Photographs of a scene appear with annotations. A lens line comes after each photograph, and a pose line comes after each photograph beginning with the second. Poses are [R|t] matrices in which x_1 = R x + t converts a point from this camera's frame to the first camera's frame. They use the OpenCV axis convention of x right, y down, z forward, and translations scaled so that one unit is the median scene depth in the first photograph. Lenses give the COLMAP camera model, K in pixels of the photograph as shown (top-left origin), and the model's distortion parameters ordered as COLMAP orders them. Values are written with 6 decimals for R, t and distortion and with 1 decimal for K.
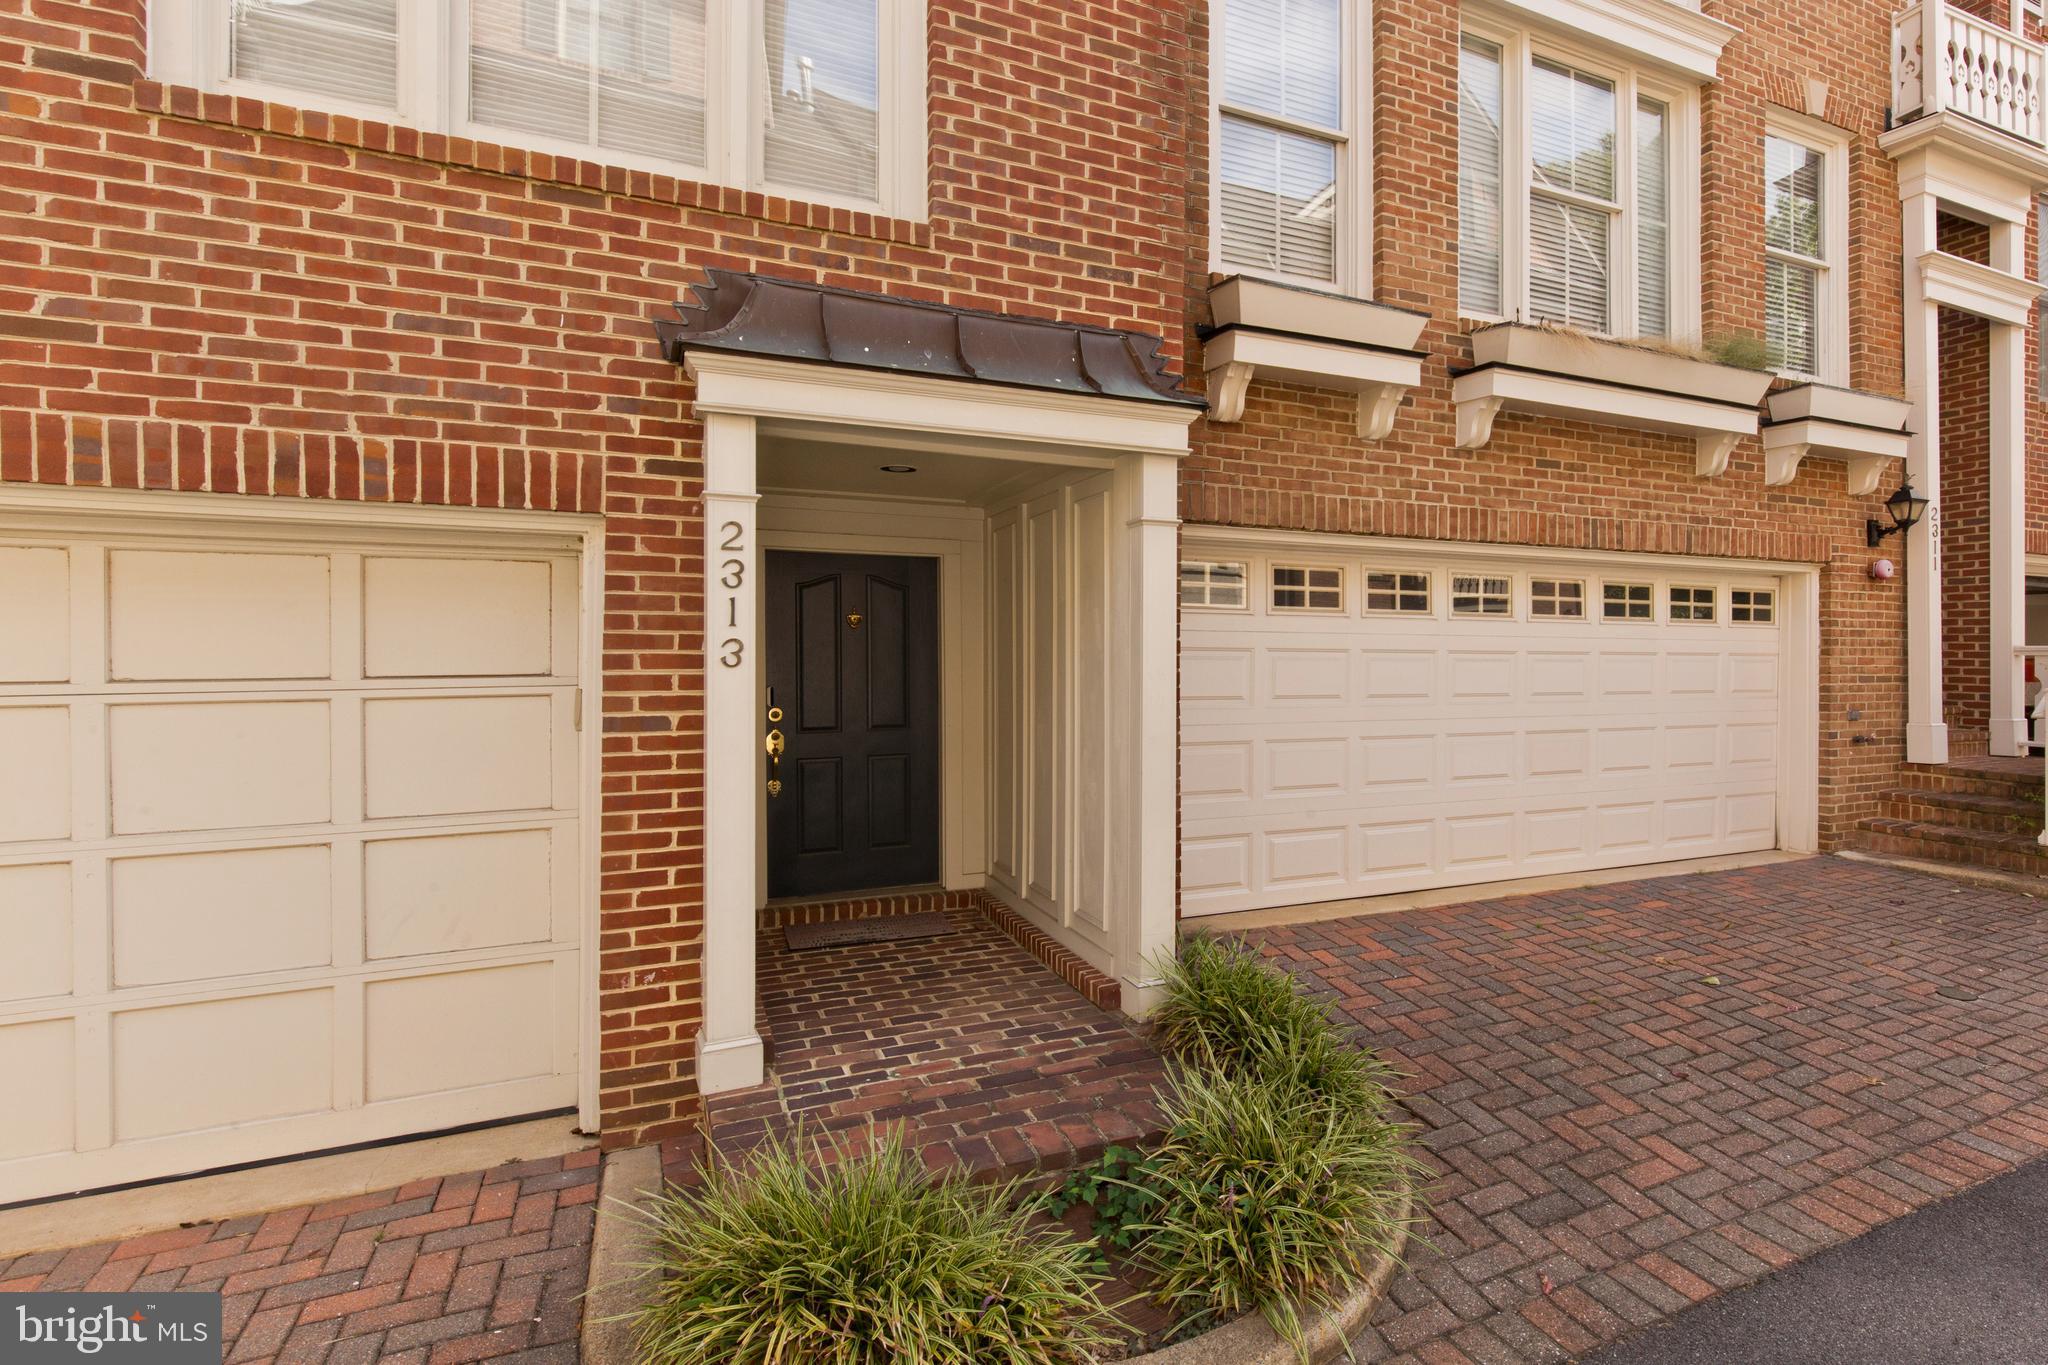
lens RADIAL K [[959.2, 0, 1109.0], [0, 959.2, 642.4], [0, 0, 1]] dist [0.000730, -0.001682]
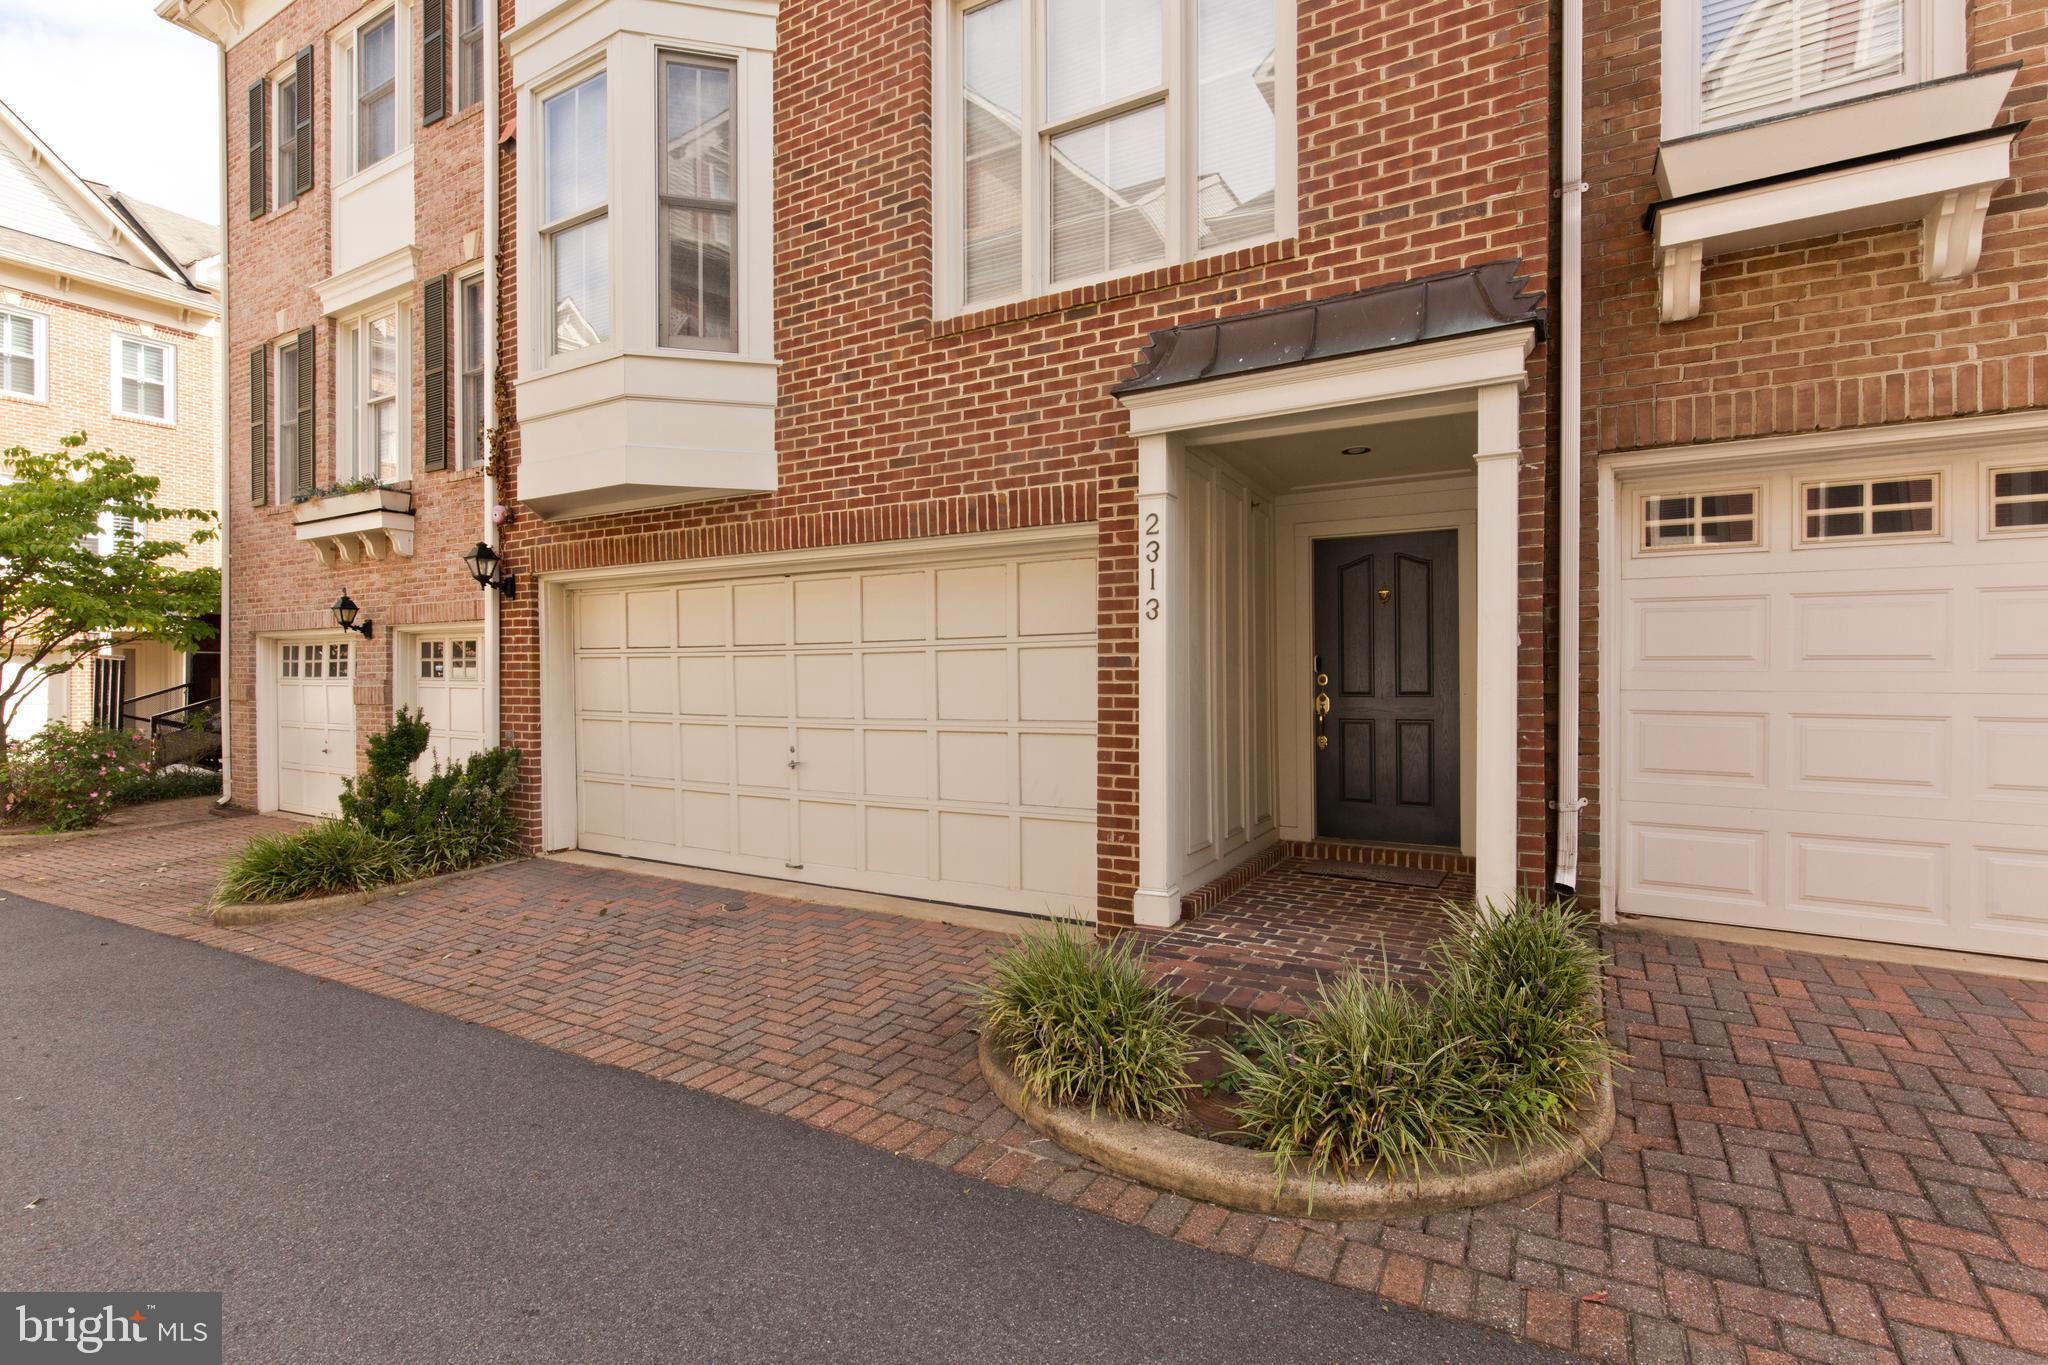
lens RADIAL K [[917.6, 0, 1026.8], [0, 917.6, 674.1], [0, 0, 1]] dist [-0.000155, -0.000353]
pose [[0.563870, 0.011543, -0.825783, 0.572924], [-0.004622, 0.999931, 0.010821, 0.087839], [0.825850, -0.002285, 0.563885, 0.103736]]
